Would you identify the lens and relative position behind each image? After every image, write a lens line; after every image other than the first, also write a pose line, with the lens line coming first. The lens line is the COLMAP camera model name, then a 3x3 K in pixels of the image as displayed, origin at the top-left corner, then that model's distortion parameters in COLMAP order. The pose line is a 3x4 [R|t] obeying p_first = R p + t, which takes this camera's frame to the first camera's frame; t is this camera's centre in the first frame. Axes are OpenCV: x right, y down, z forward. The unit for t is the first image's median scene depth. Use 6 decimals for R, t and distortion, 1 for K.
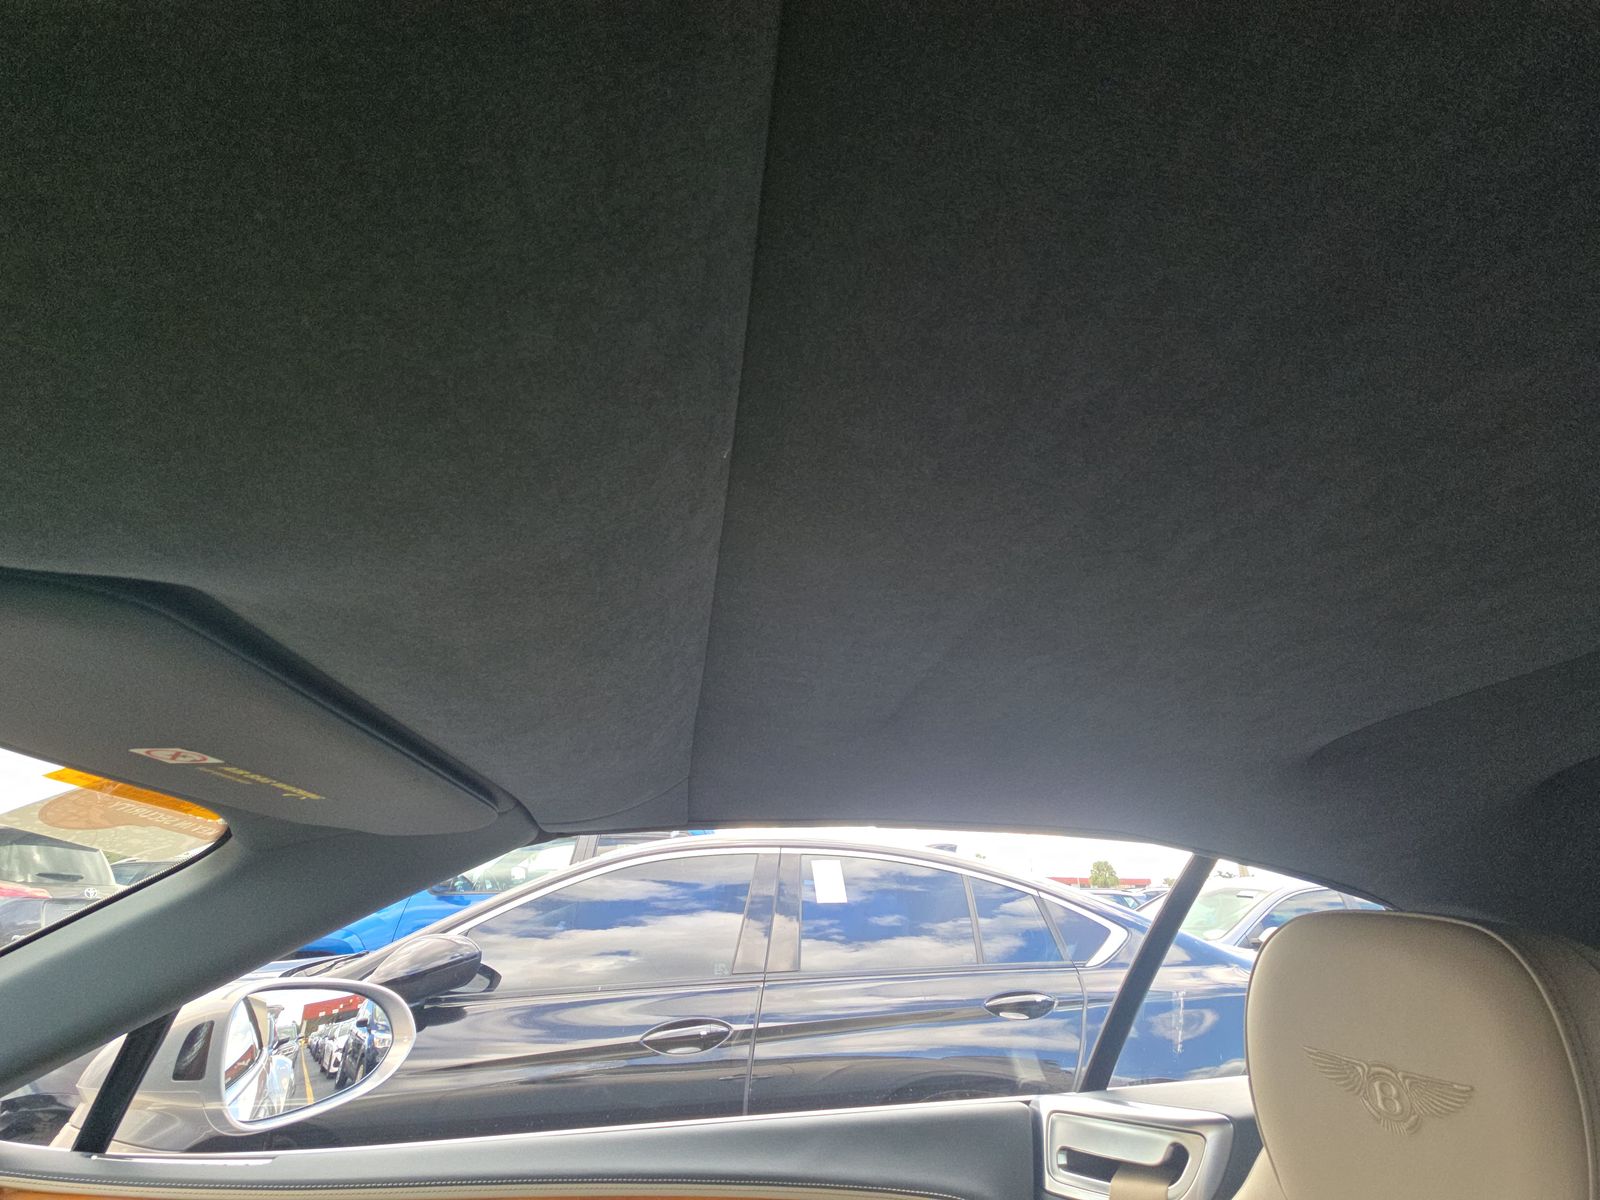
lens RADIAL K [[647.9, 0, 803.6], [0, 647.9, 603.5], [0, 0, 1]] dist [-0.000336, 0.000050]
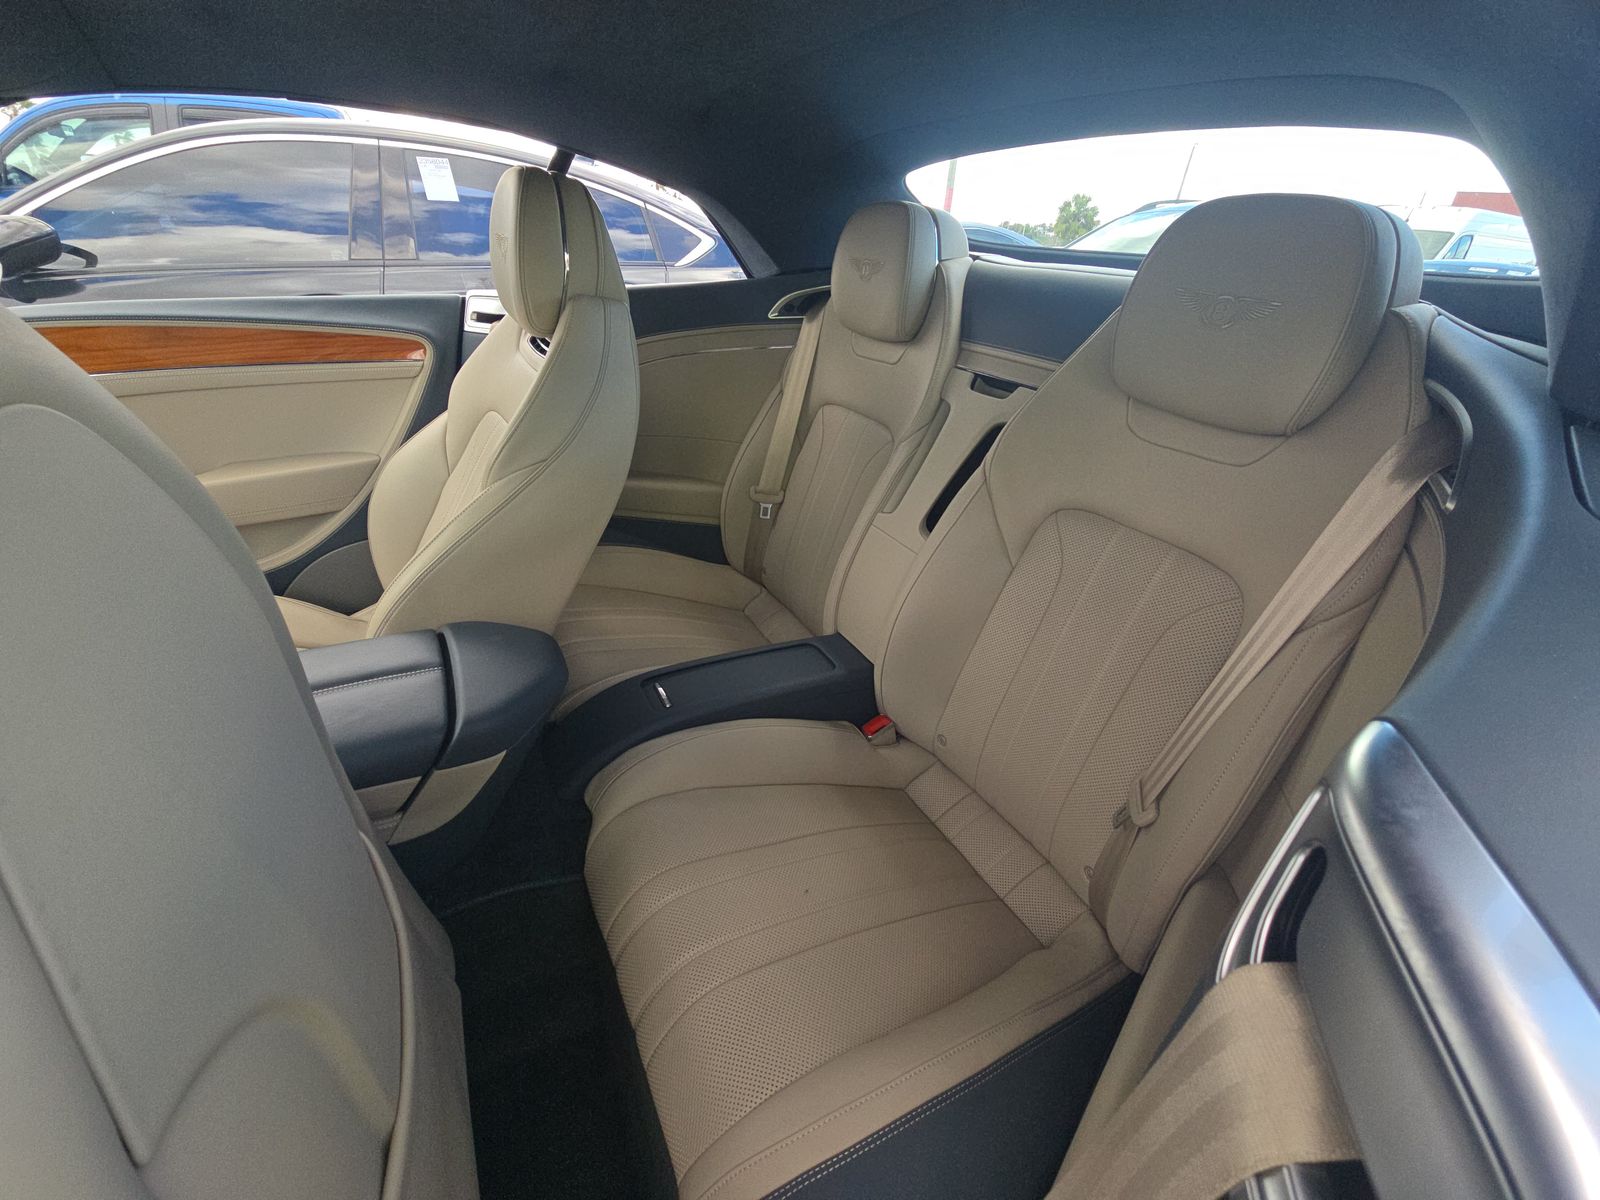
lens RADIAL K [[703.5, 0, 824.5], [0, 703.5, 597.1], [0, 0, 1]] dist [0.000839, -0.013632]
pose [[0.939139, -0.107865, 0.326165, 0.202693], [-0.189582, 0.629043, 0.753899, -0.123312], [-0.286492, -0.769850, 0.570309, -0.367618]]
